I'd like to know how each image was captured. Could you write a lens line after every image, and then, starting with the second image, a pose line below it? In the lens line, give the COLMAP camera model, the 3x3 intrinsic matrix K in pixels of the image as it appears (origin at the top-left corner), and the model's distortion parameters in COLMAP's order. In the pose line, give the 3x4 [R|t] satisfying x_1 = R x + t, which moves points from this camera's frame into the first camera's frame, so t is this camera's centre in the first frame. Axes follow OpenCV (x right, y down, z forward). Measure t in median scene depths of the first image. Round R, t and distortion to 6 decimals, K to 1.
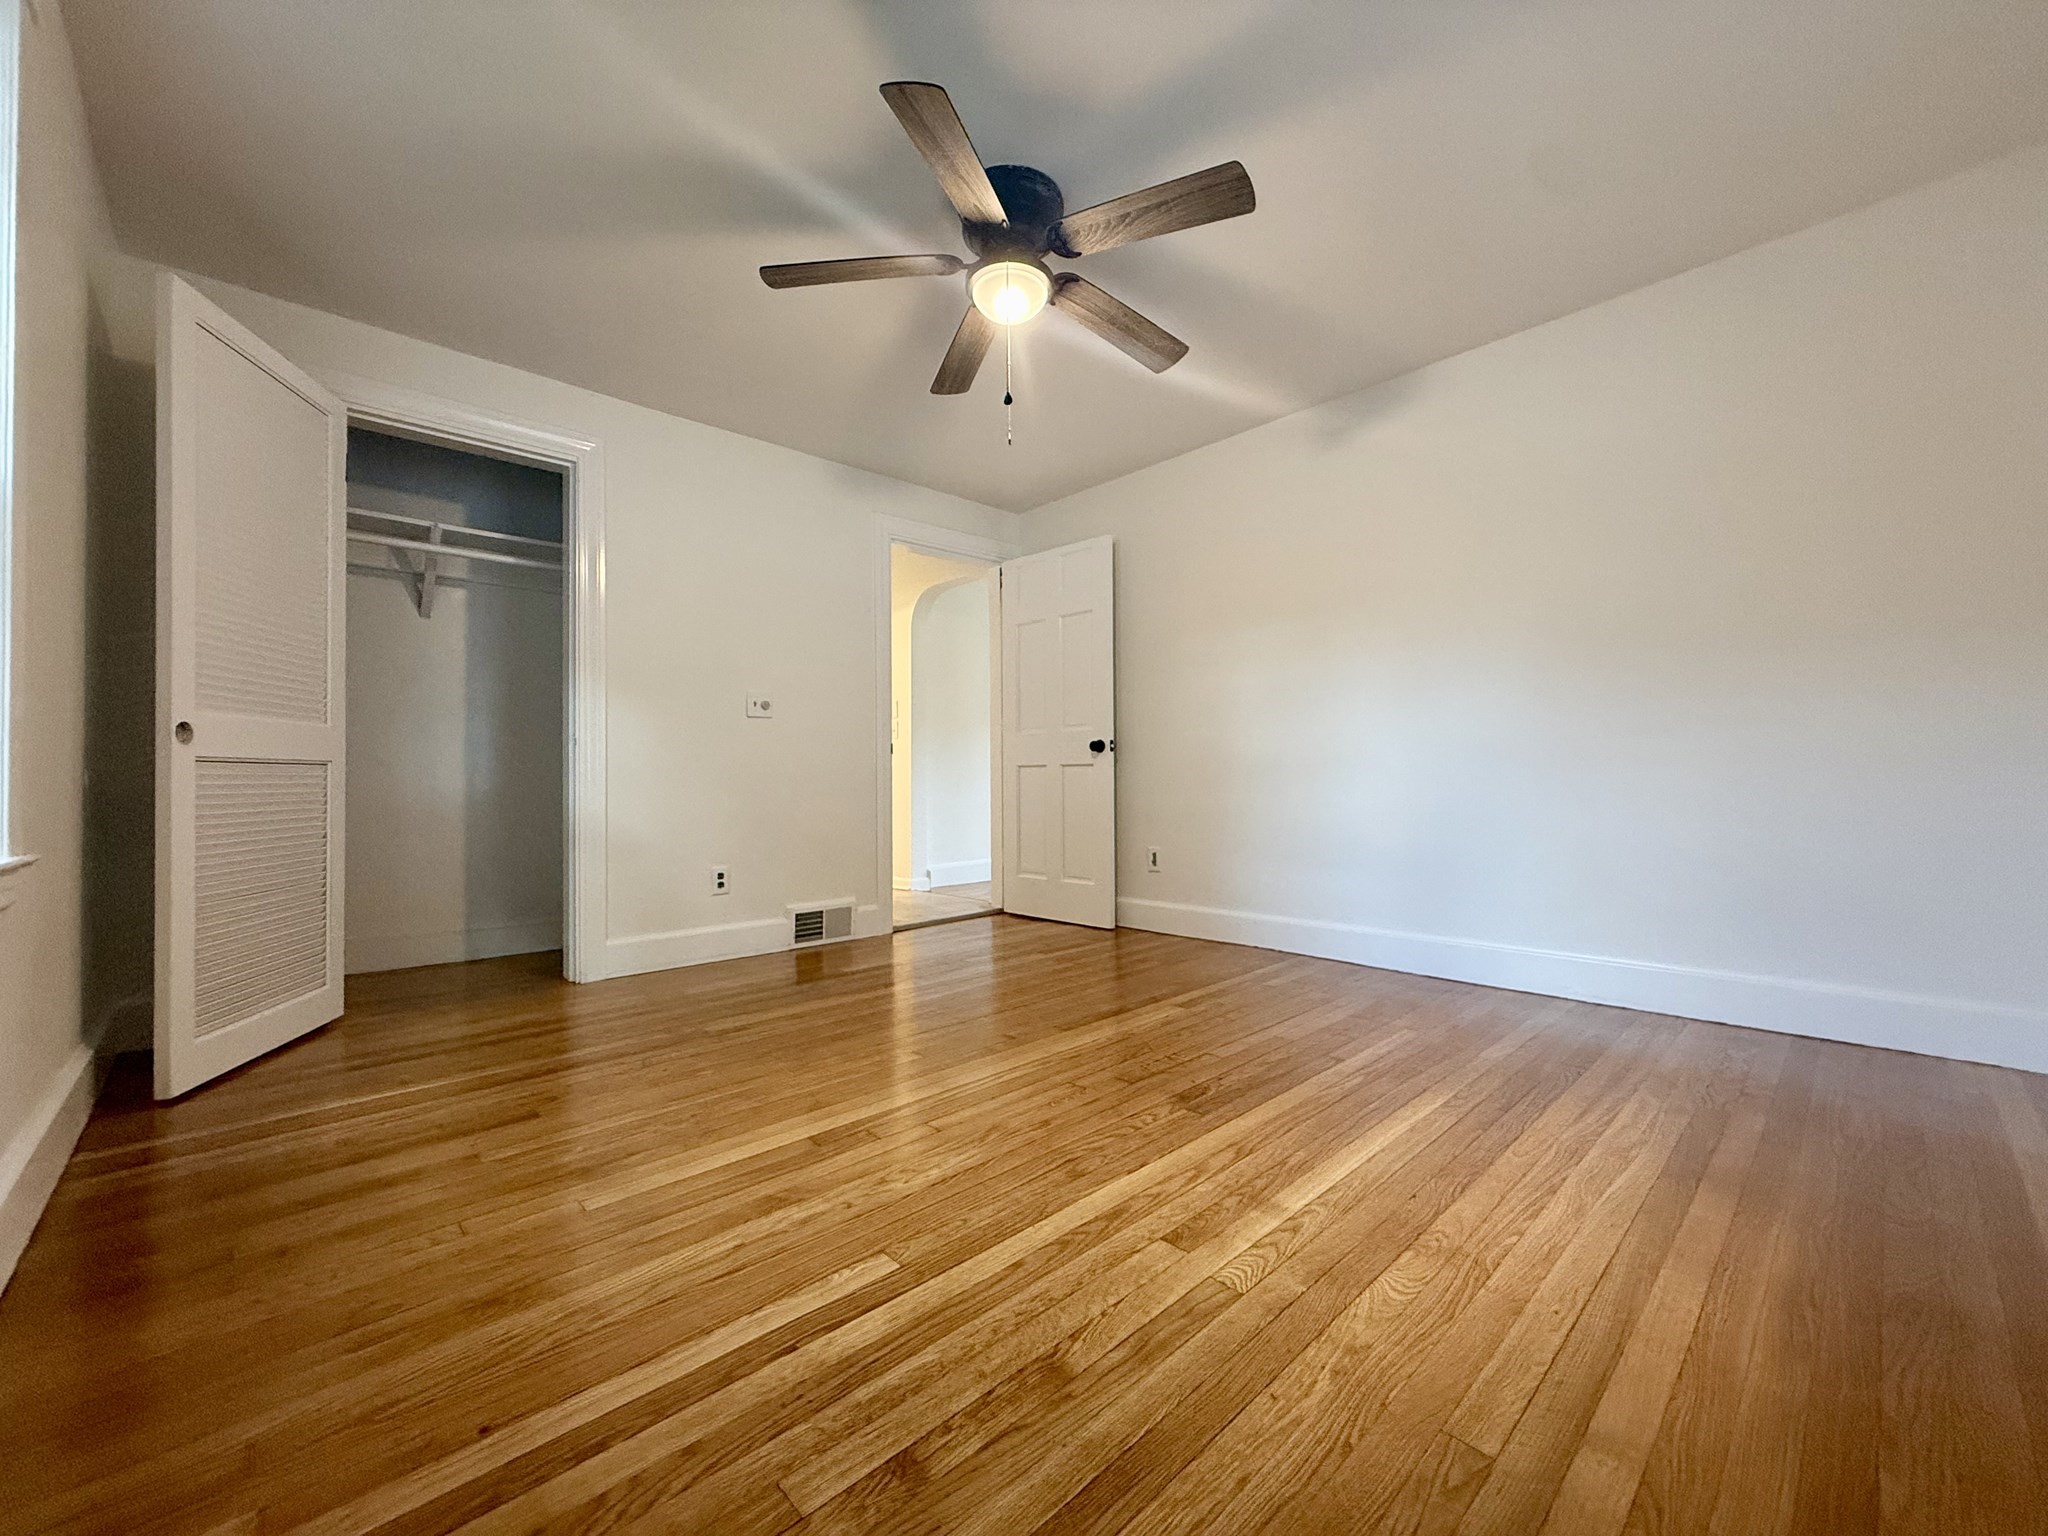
lens RADIAL K [[819.3, 0, 1026.9], [0, 819.3, 771.5], [0, 0, 1]] dist [-0.001679, -0.000357]
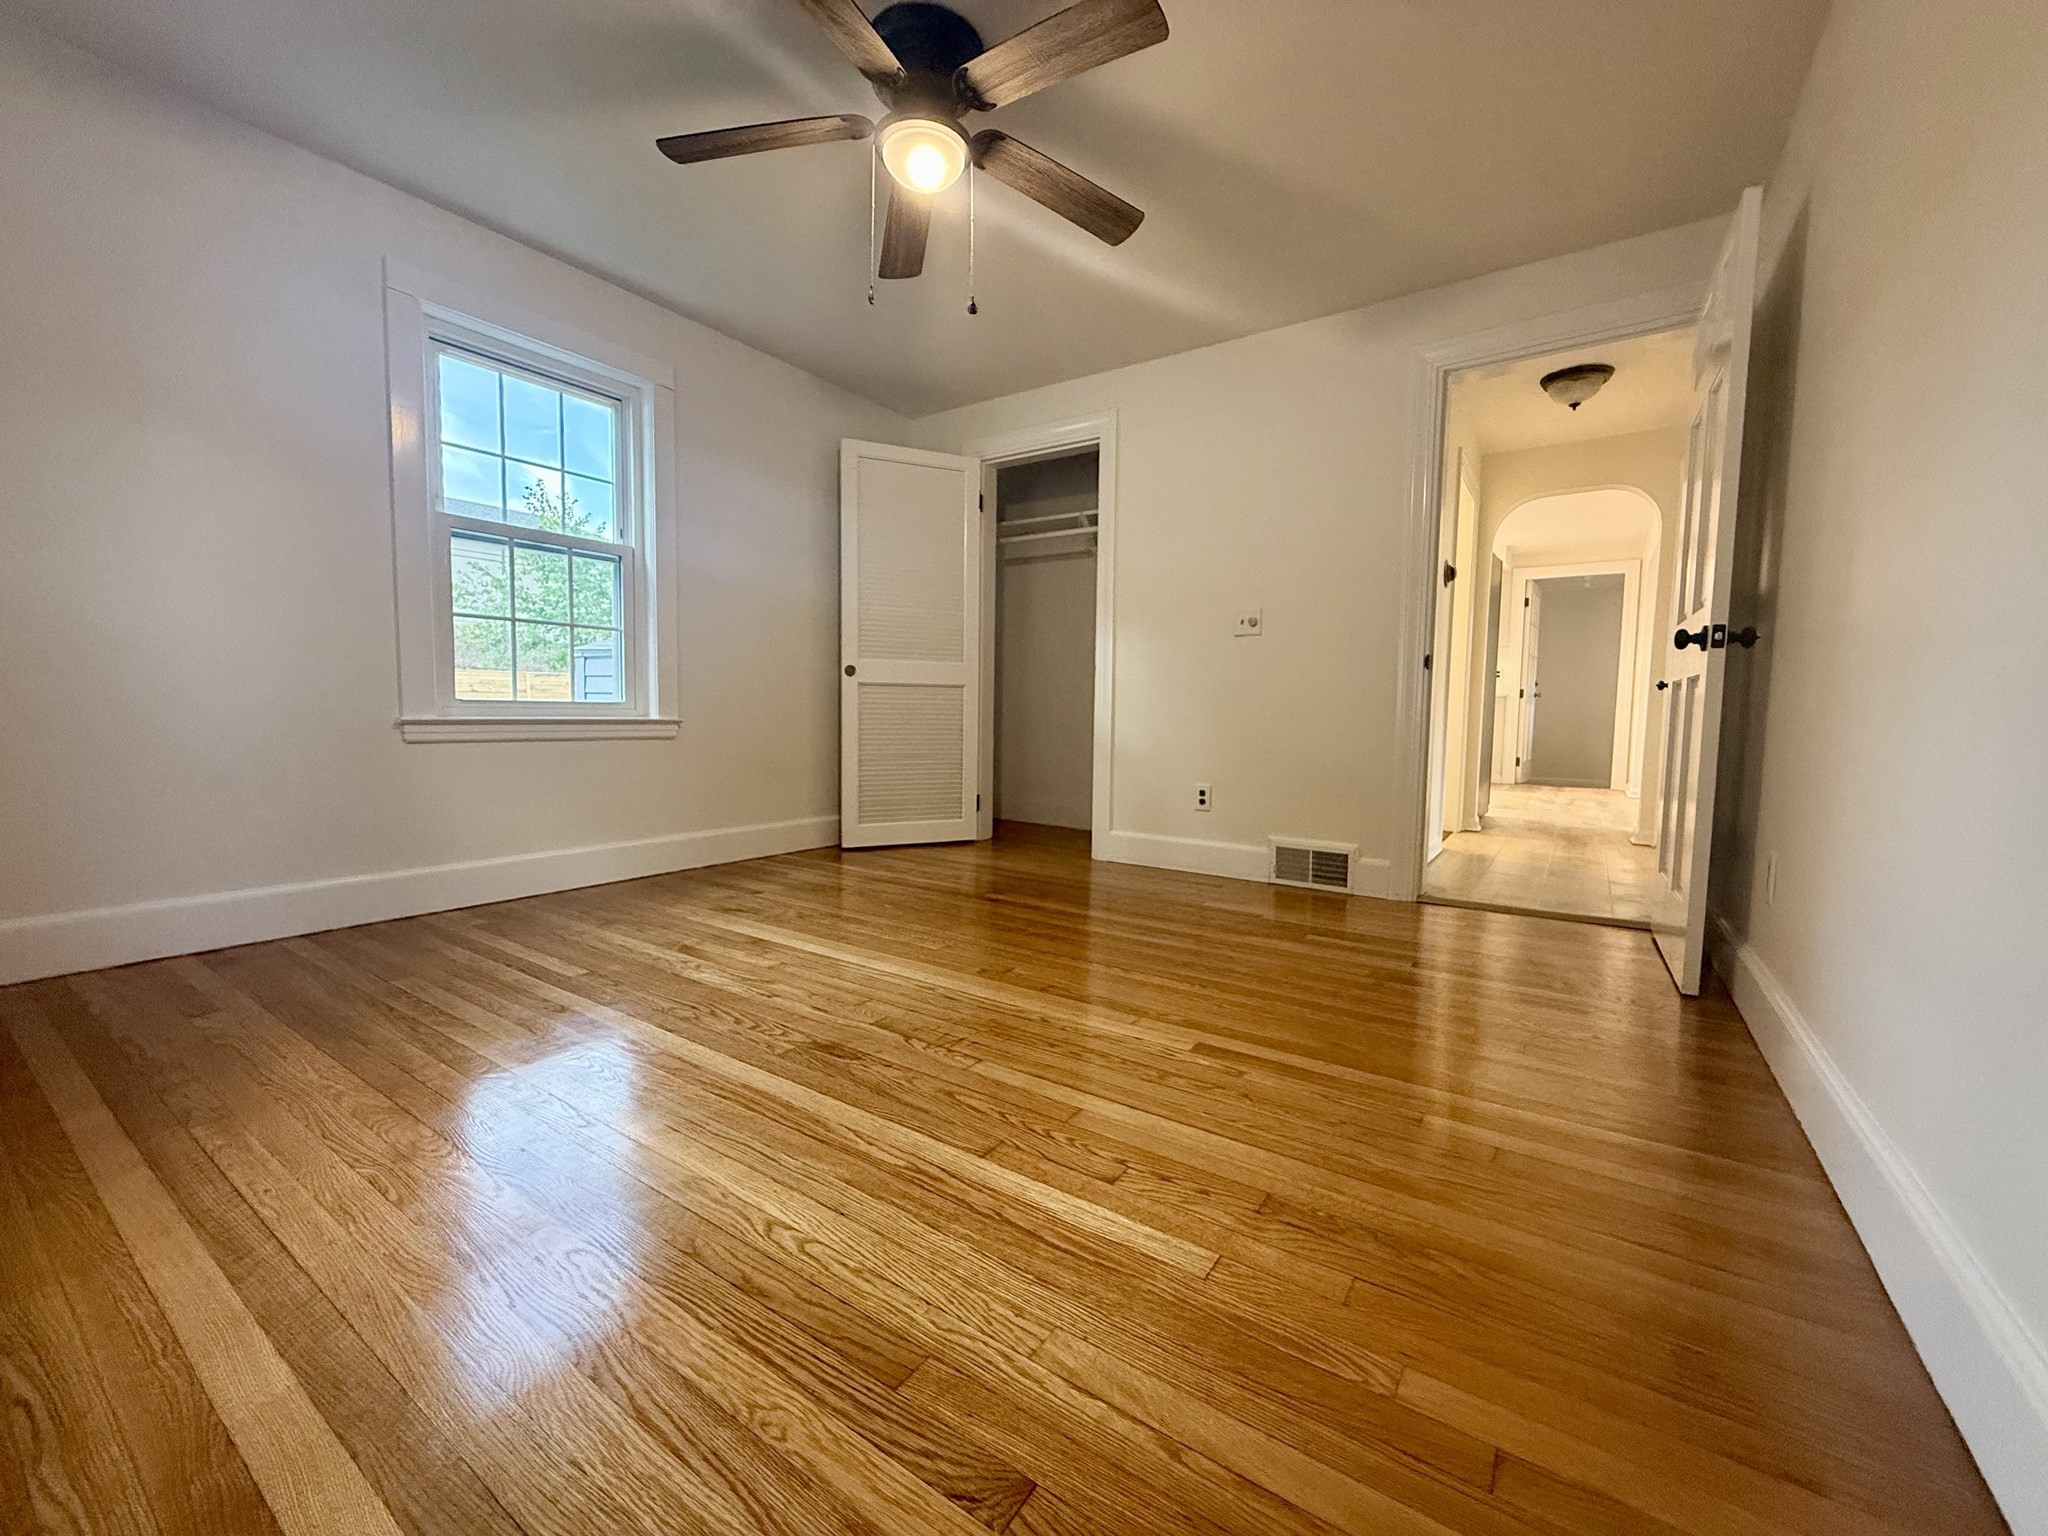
lens RADIAL K [[819.3, 0, 1026.9], [0, 819.3, 771.5], [0, 0, 1]] dist [-0.001679, -0.000357]
pose [[0.209686, 0.084585, -0.974103, 0.942222], [-0.007755, 0.996364, 0.084849, 0.022098], [0.977738, -0.010238, 0.209579, 0.901832]]
